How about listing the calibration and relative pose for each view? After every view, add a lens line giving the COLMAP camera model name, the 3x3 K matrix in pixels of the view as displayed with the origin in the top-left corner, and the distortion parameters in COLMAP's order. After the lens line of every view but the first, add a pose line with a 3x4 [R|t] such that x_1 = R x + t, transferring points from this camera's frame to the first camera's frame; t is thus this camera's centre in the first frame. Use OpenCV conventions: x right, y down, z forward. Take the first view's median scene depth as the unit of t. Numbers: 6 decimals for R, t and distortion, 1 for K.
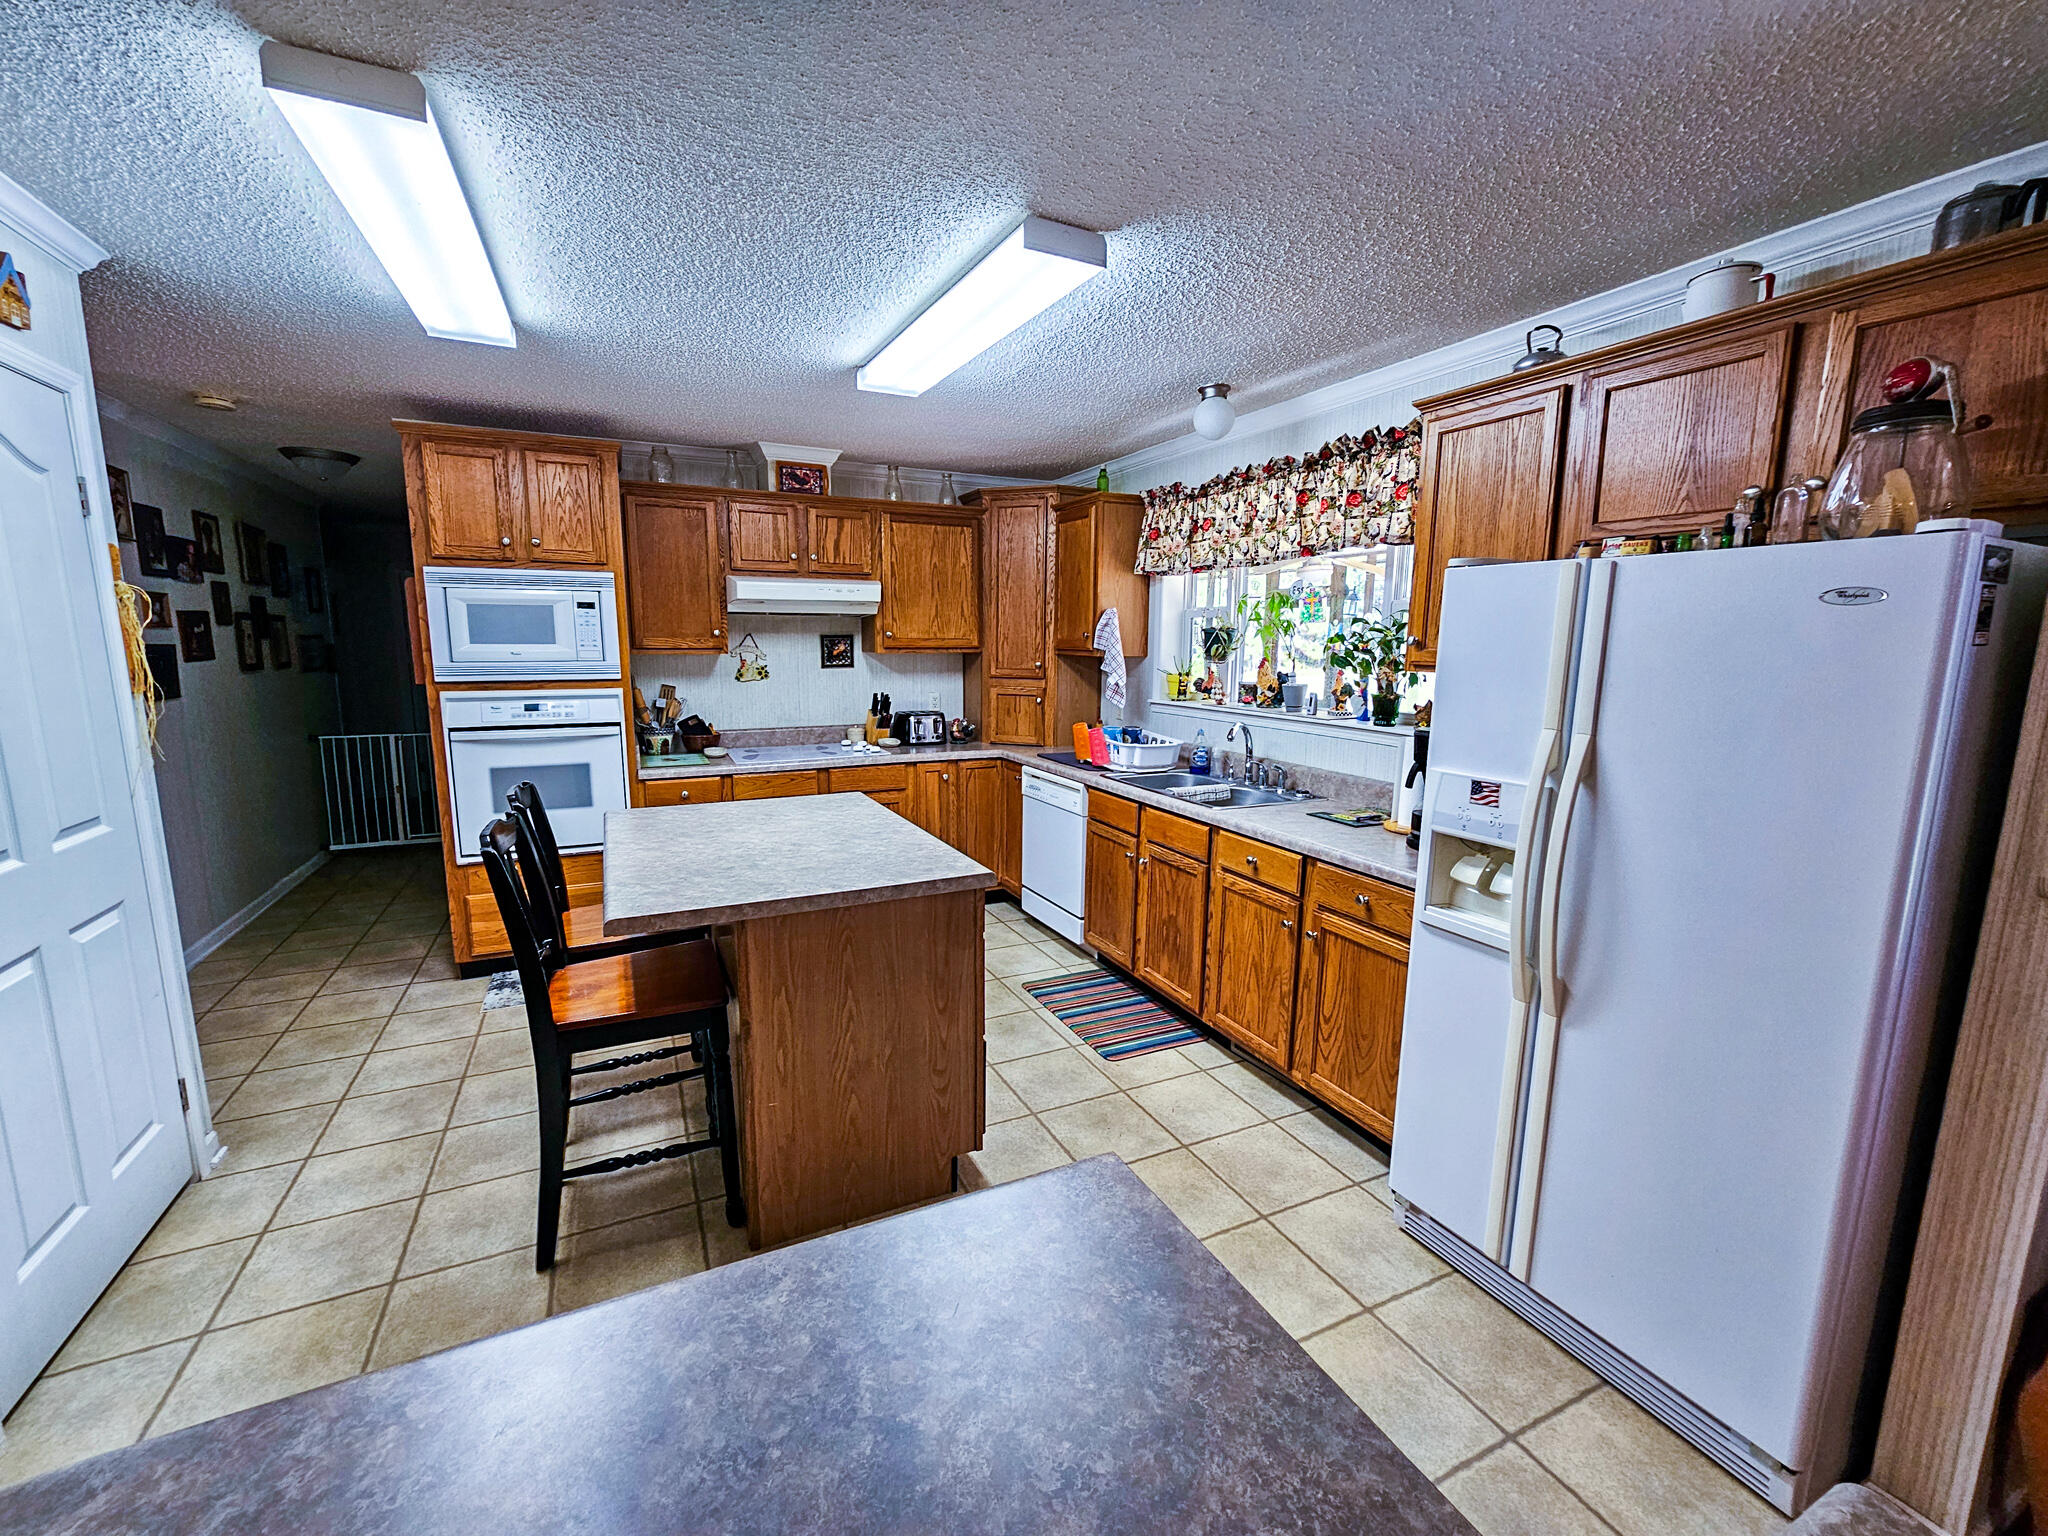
lens RADIAL K [[837.0, 0, 1022.1], [0, 837.0, 772.3], [0, 0, 1]] dist [-0.002830, 0.000066]
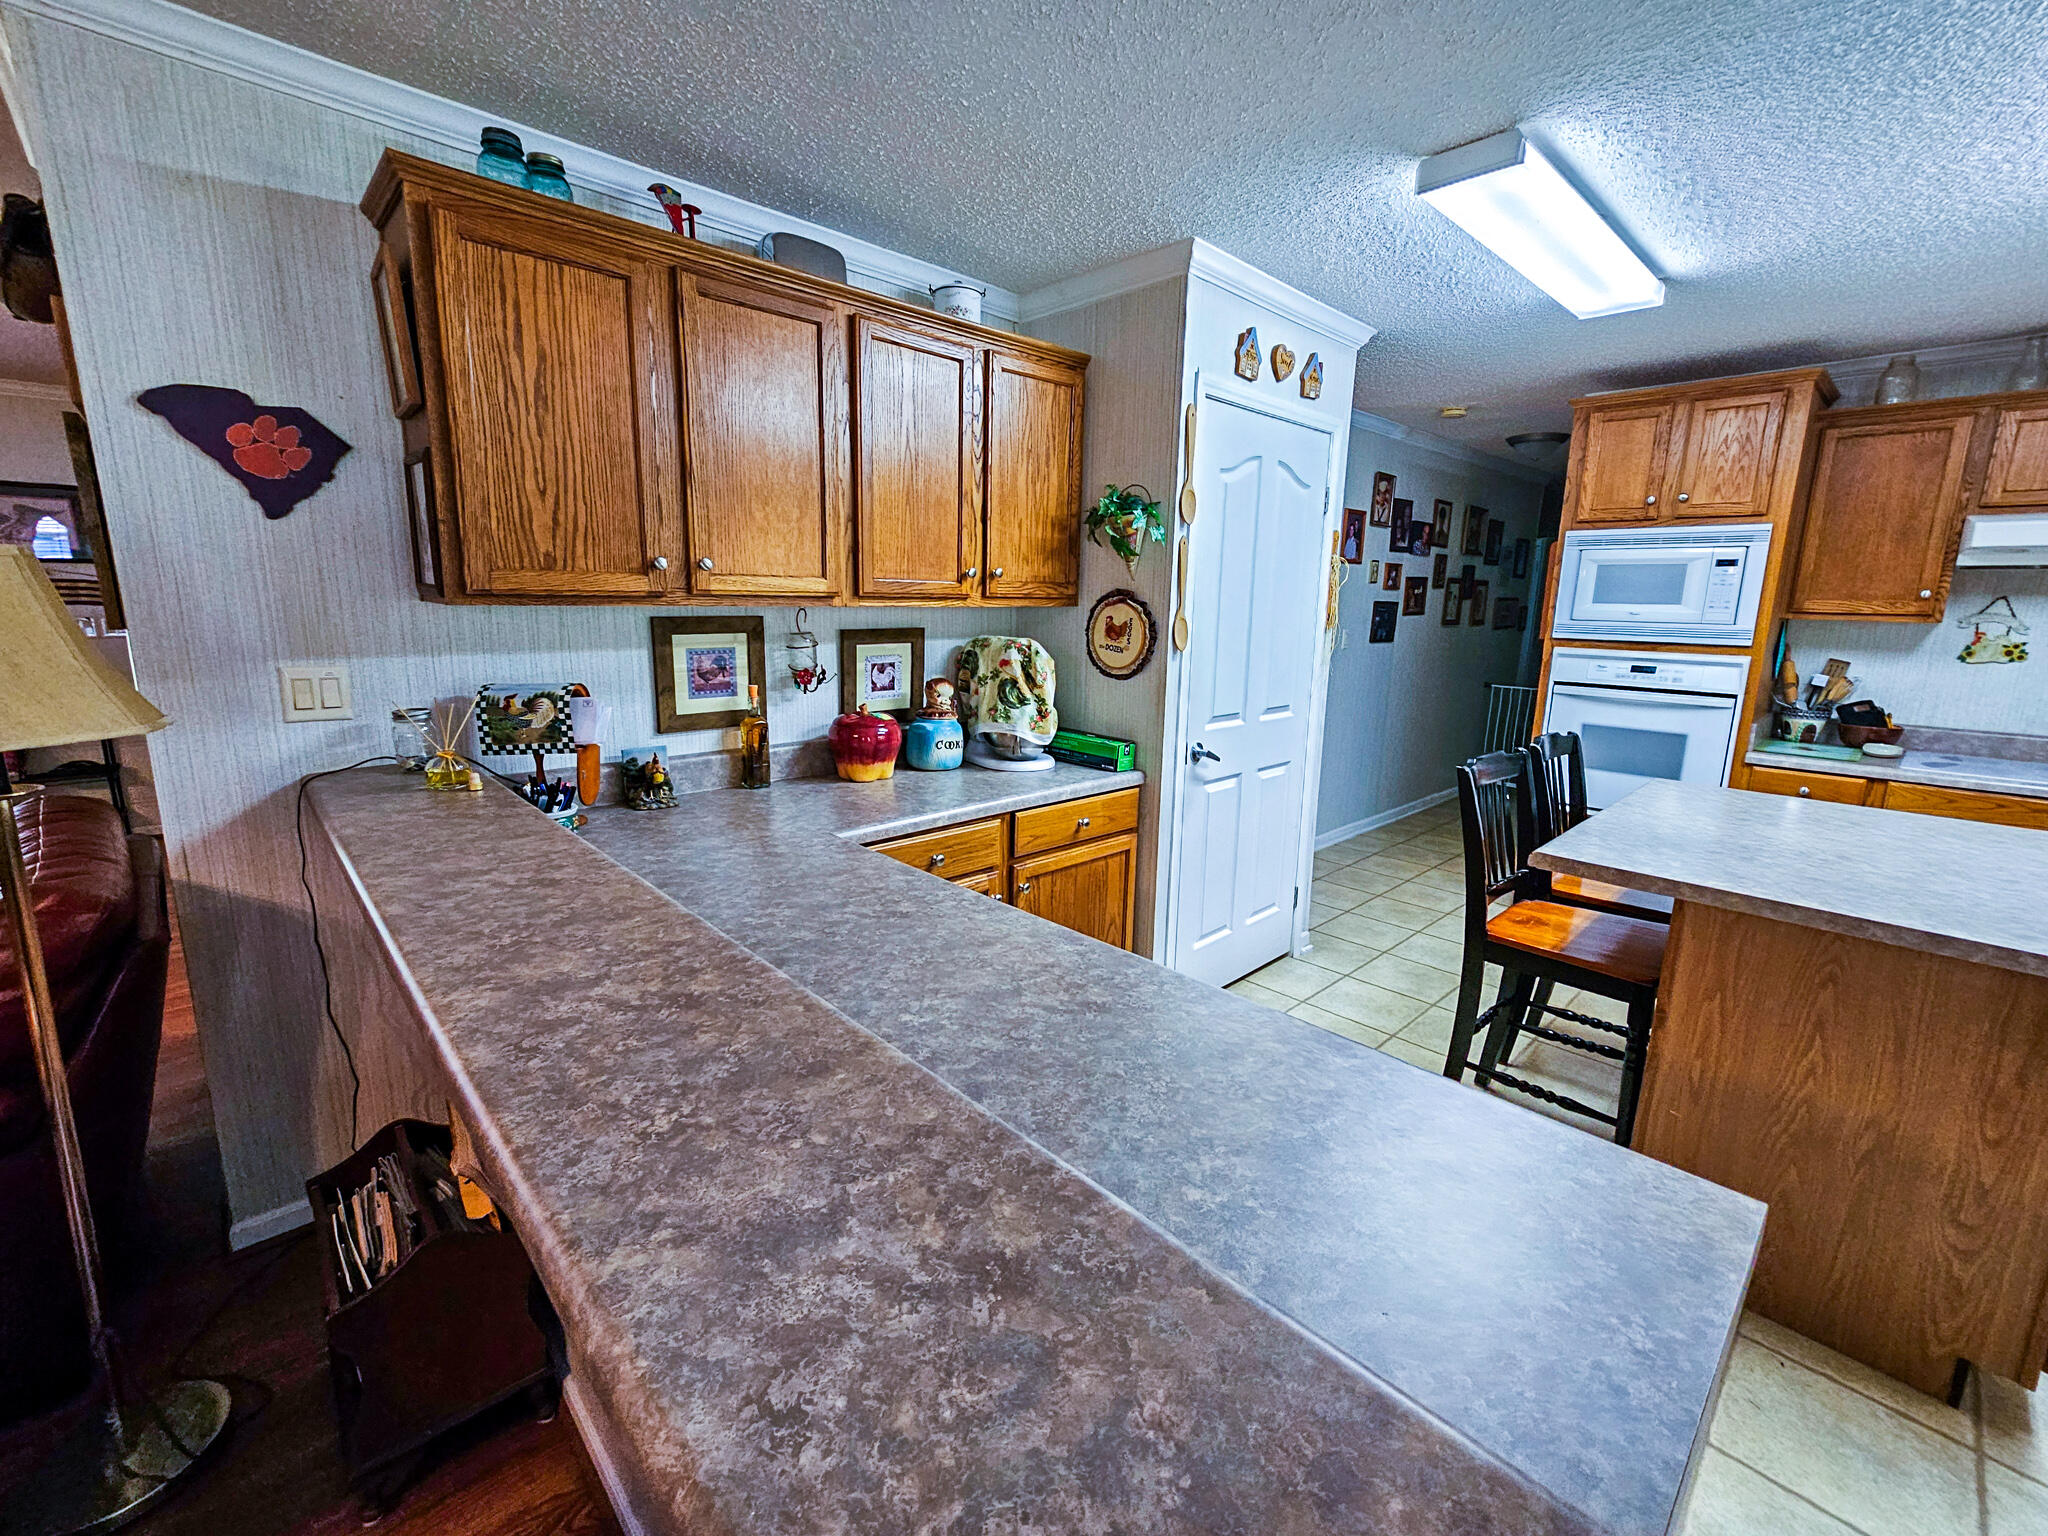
lens RADIAL K [[864.6, 0, 1016.2], [0, 864.6, 764.7], [0, 0, 1]] dist [-0.002364, 0.000110]
pose [[0.298196, 0.184371, -0.936529, 0.149896], [-0.164419, 0.976423, 0.139873, 0.009365], [0.940237, 0.112274, 0.321479, -0.001783]]
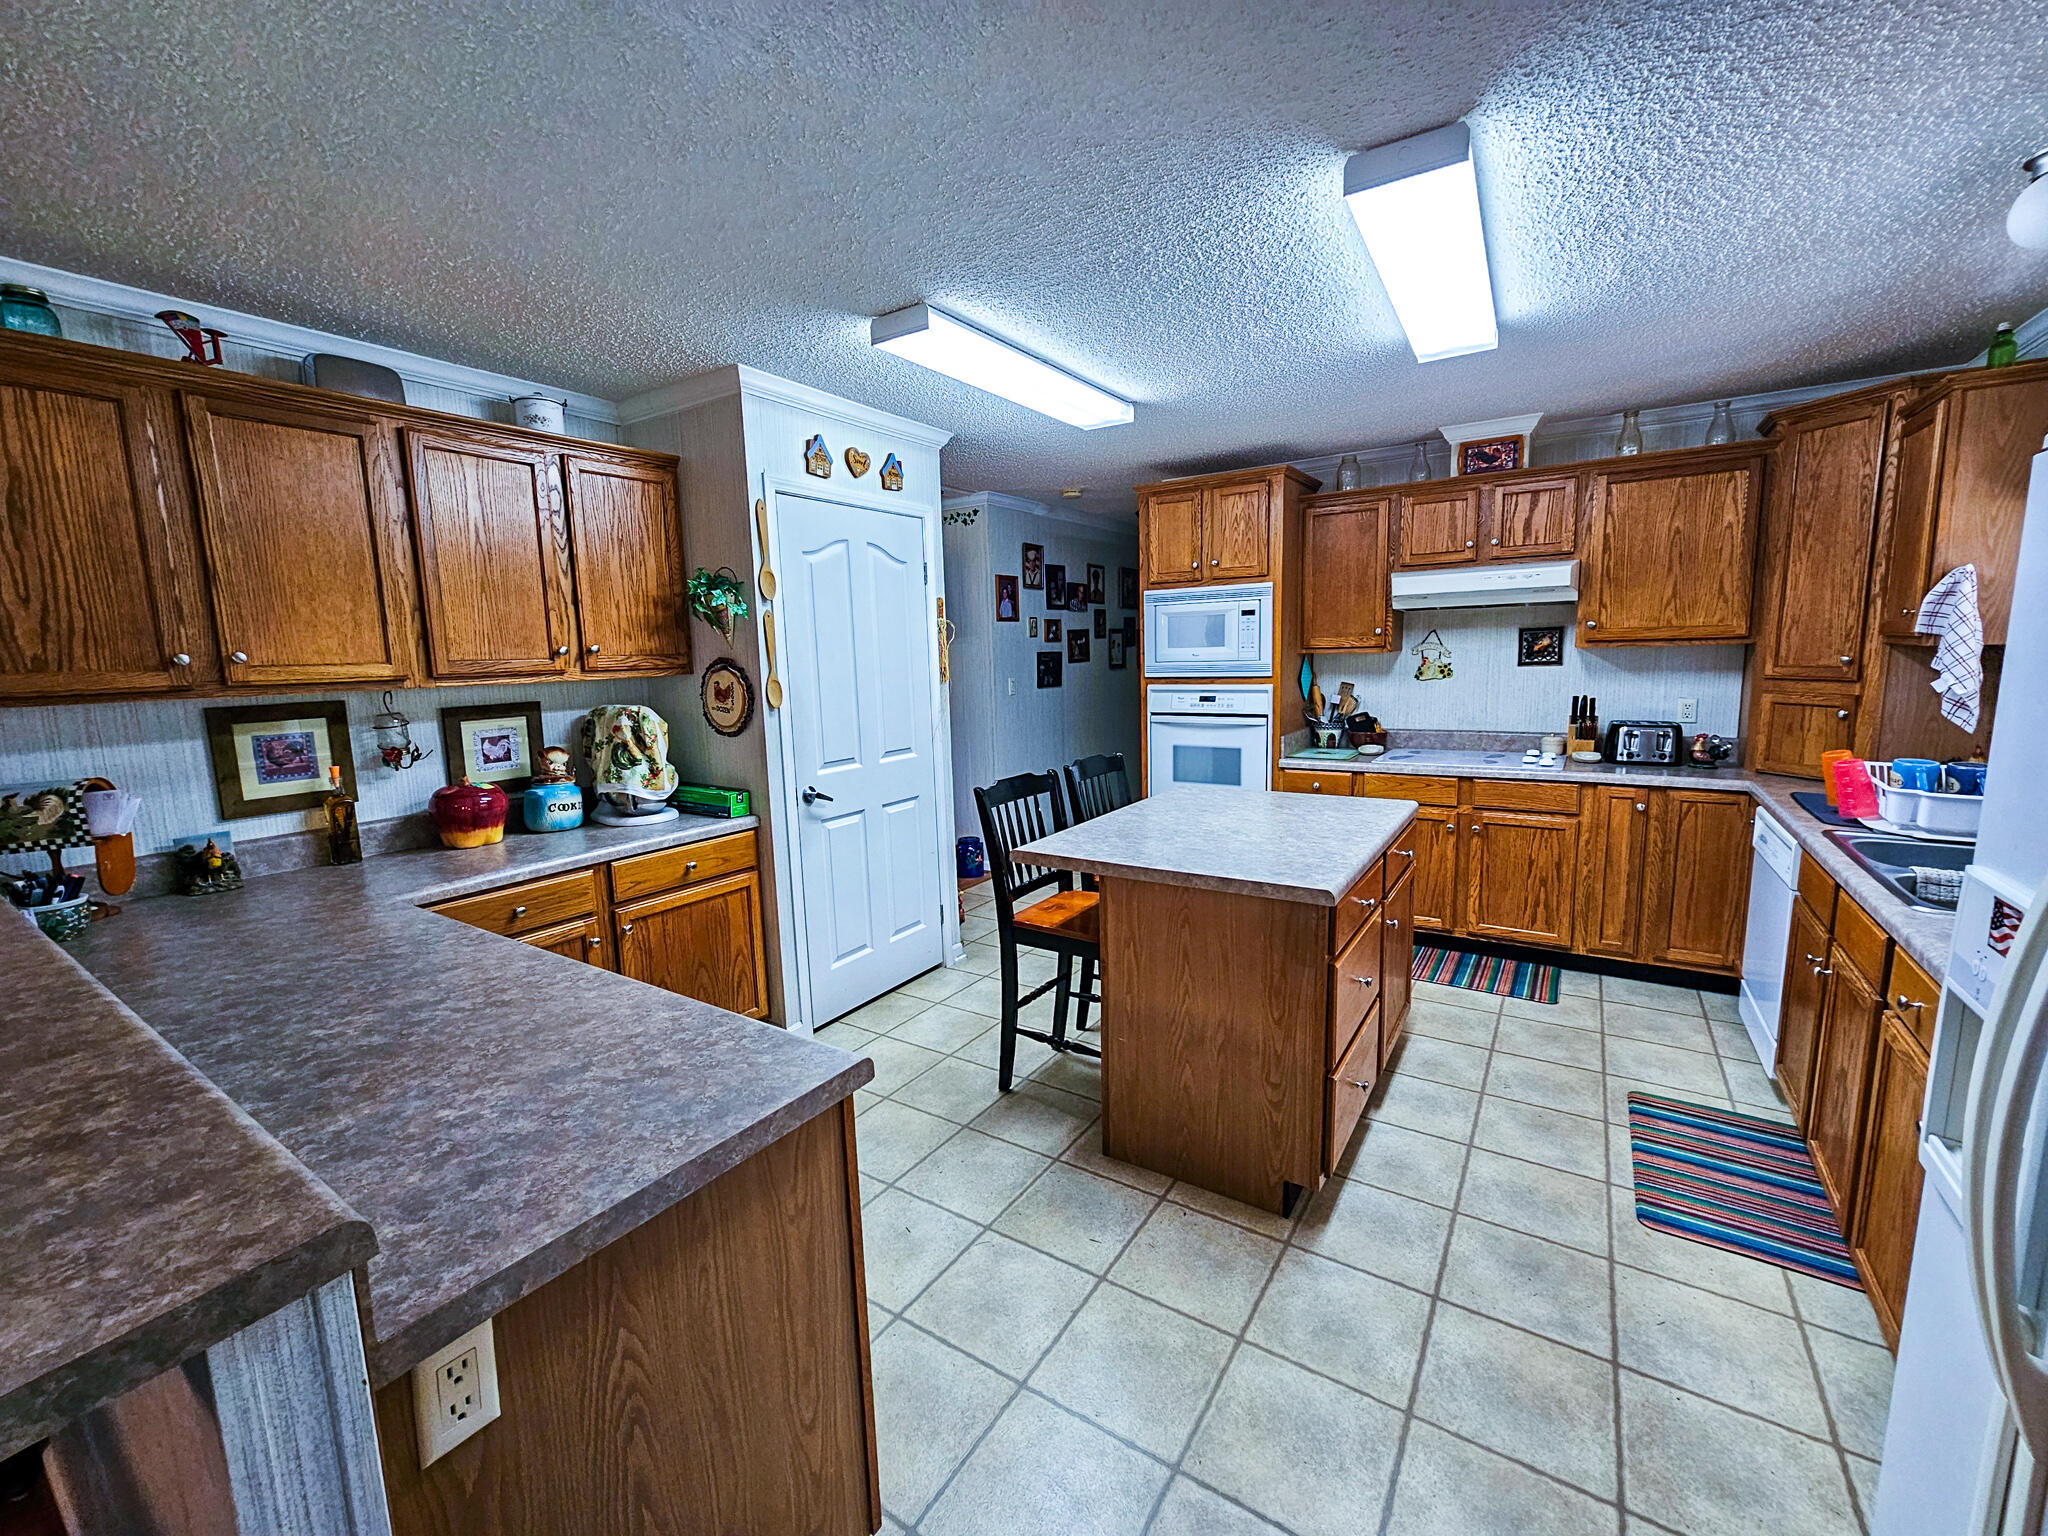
lens RADIAL K [[843.4, 0, 1027.1], [0, 843.4, 771.3], [0, 0, 1]] dist [-0.002882, -0.000319]
pose [[0.510024, 0.103672, -0.853890, 0.309923], [-0.103309, 0.992907, 0.058844, -0.016034], [0.853934, 0.058202, 0.517117, 0.130398]]
